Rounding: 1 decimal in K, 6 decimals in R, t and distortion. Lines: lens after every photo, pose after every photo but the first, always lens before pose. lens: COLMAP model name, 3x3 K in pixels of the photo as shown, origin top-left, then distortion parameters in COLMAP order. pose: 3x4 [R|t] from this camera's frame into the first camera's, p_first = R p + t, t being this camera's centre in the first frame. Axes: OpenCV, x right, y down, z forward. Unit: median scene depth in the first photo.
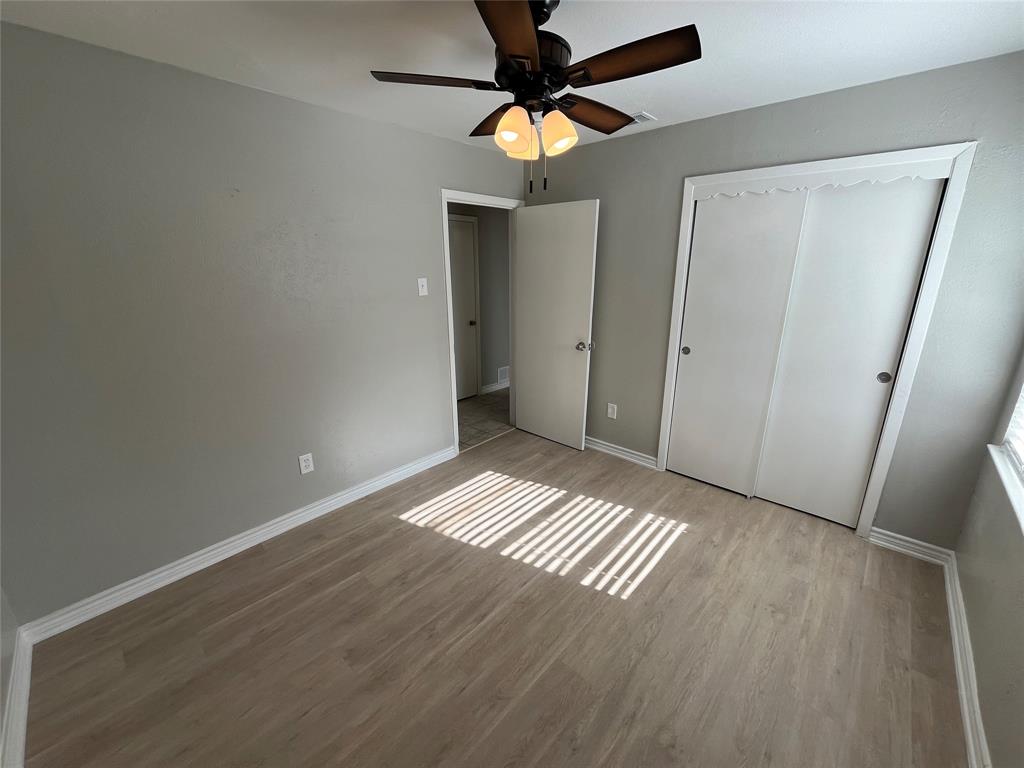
lens RADIAL K [[413.9, 0, 512.0], [0, 413.9, 384.0], [0, 0, 1]] dist [-0.002177, -0.000187]
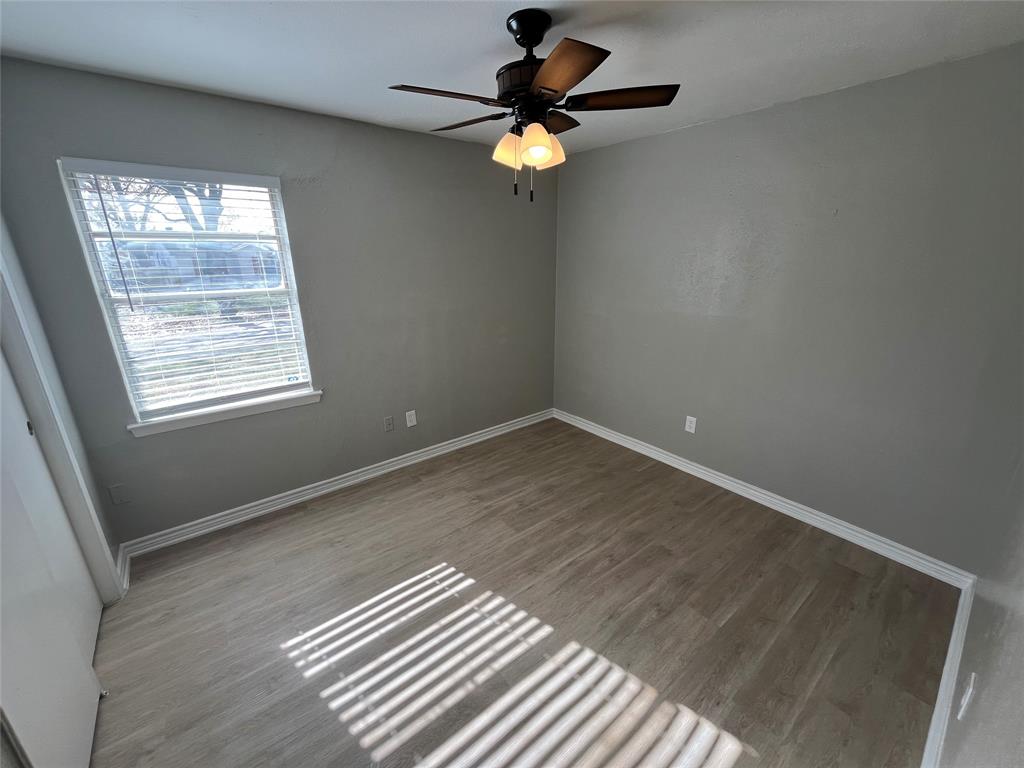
lens RADIAL K [[413.9, 0, 512.0], [0, 413.9, 384.0], [0, 0, 1]] dist [-0.002177, -0.000187]
pose [[-0.987563, -0.035037, 0.153270, -0.059906], [0.055215, 0.835472, 0.546753, -0.458221], [-0.147209, 0.548416, -0.823146, 1.511247]]
